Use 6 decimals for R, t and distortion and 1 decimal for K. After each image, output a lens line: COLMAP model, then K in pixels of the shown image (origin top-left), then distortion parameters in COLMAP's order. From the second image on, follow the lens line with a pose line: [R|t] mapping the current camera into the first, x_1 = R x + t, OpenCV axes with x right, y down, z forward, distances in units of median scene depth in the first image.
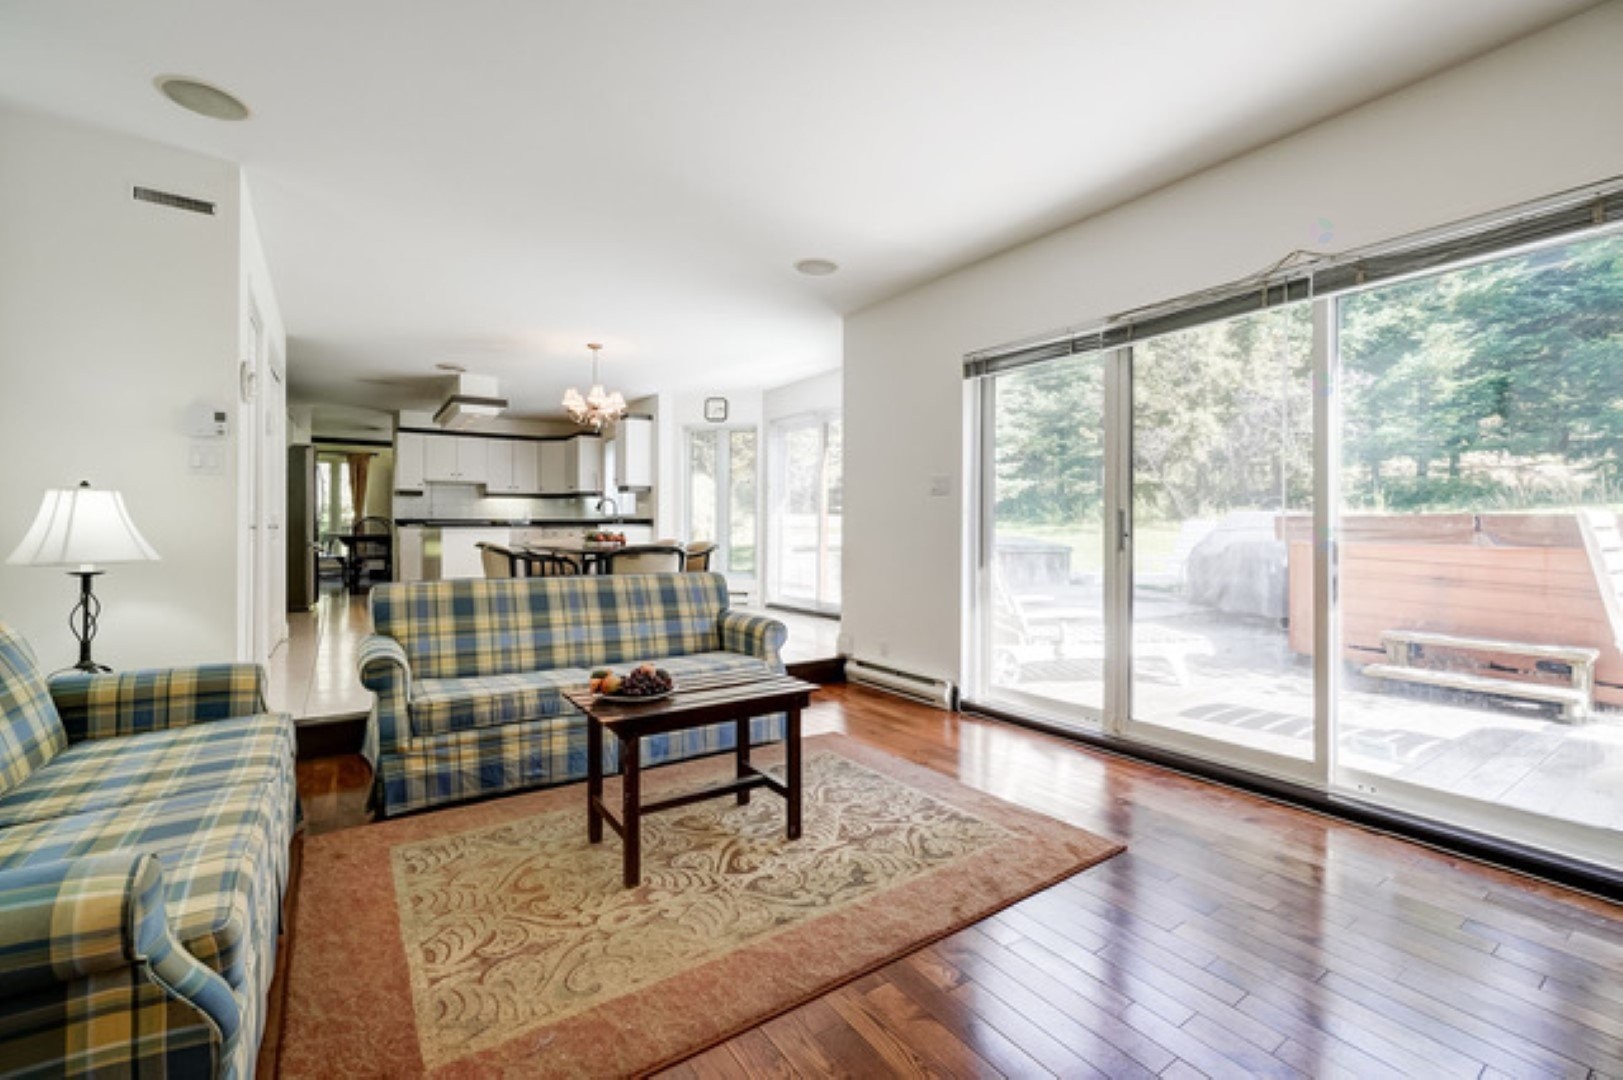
lens RADIAL K [[698.6, 0, 811.0], [0, 698.6, 534.7], [0, 0, 1]] dist [0.000495, 0.000195]
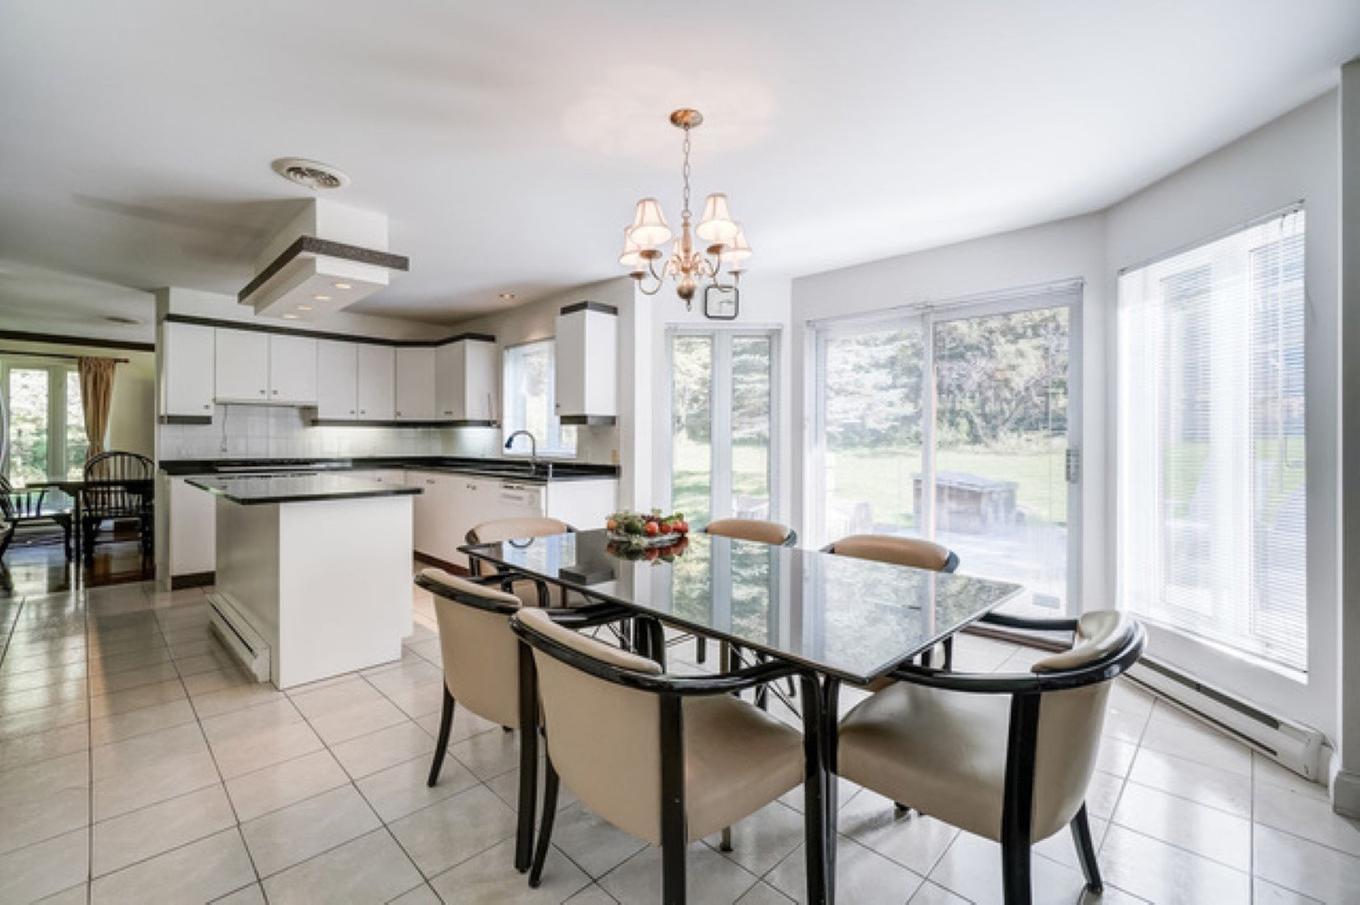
lens RADIAL K [[585.4, 0, 680.7], [0, 585.4, 446.1], [0, 0, 1]] dist [0.000495, 0.000195]
pose [[0.980105, -0.000424, 0.198478, -0.238467], [0.000406, 1.000000, 0.000130, -0.035188], [-0.198478, -0.000047, 0.980105, 0.386529]]
